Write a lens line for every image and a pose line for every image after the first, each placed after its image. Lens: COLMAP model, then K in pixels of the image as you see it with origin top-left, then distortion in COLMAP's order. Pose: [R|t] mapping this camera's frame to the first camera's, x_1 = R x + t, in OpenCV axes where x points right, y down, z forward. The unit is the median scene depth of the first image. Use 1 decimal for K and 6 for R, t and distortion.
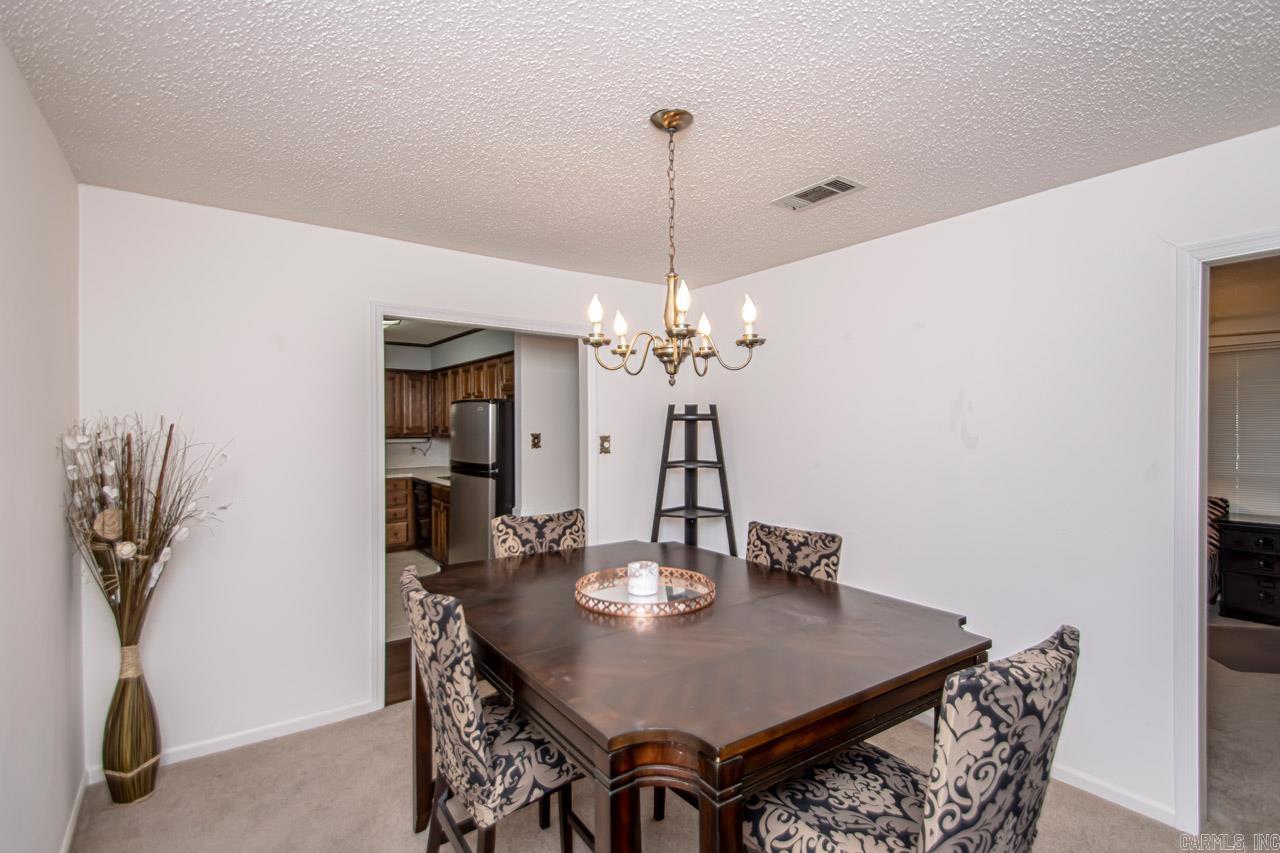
lens RADIAL K [[608.7, 0, 641.8], [0, 608.7, 420.9], [0, 0, 1]] dist [0.021499, -0.016901]
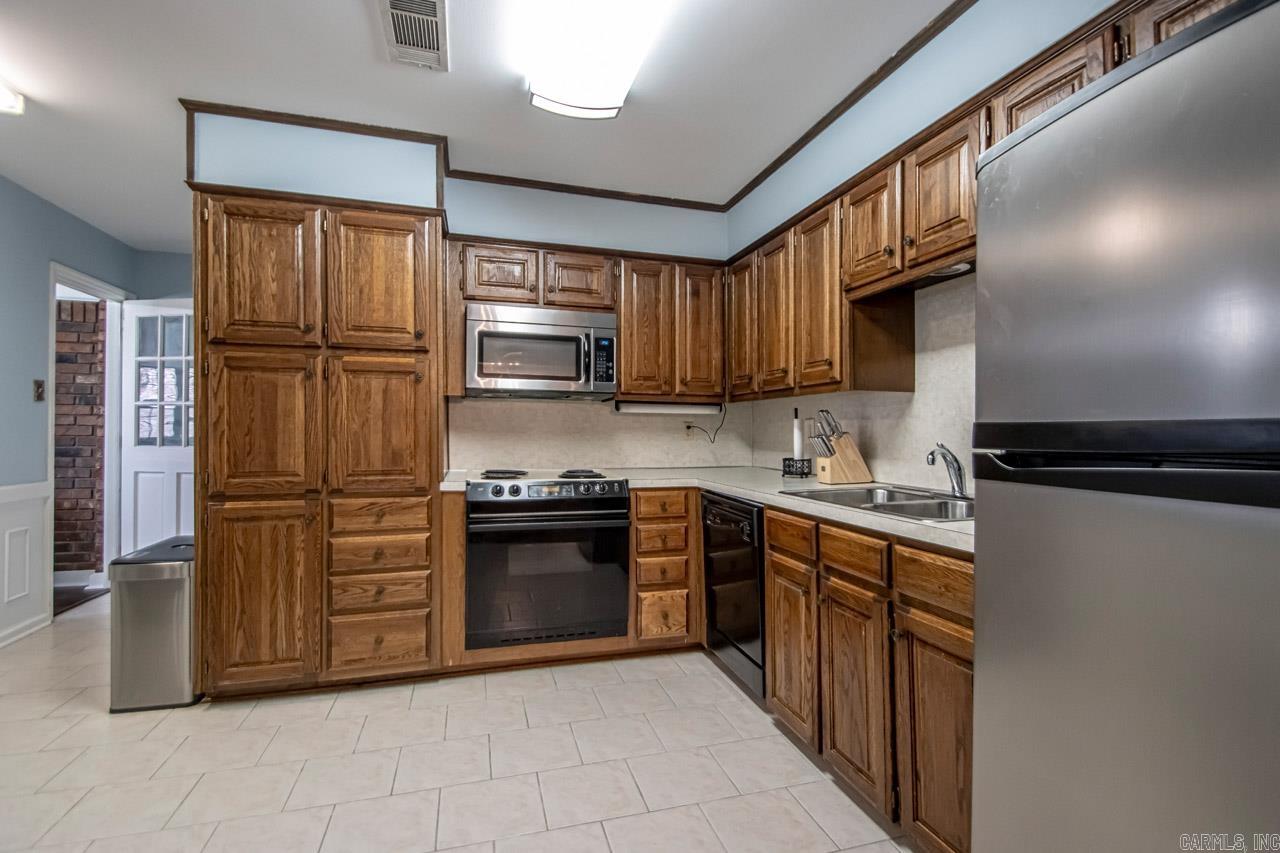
lens RADIAL K [[608.7, 0, 655.3], [0, 608.7, 439.9], [0, 0, 1]] dist [0.021499, -0.016901]
pose [[0.948973, 0.009385, -0.315218, -0.266828], [-0.003270, 0.999796, 0.019923, 0.048561], [0.315341, -0.017875, 0.948810, 0.573718]]
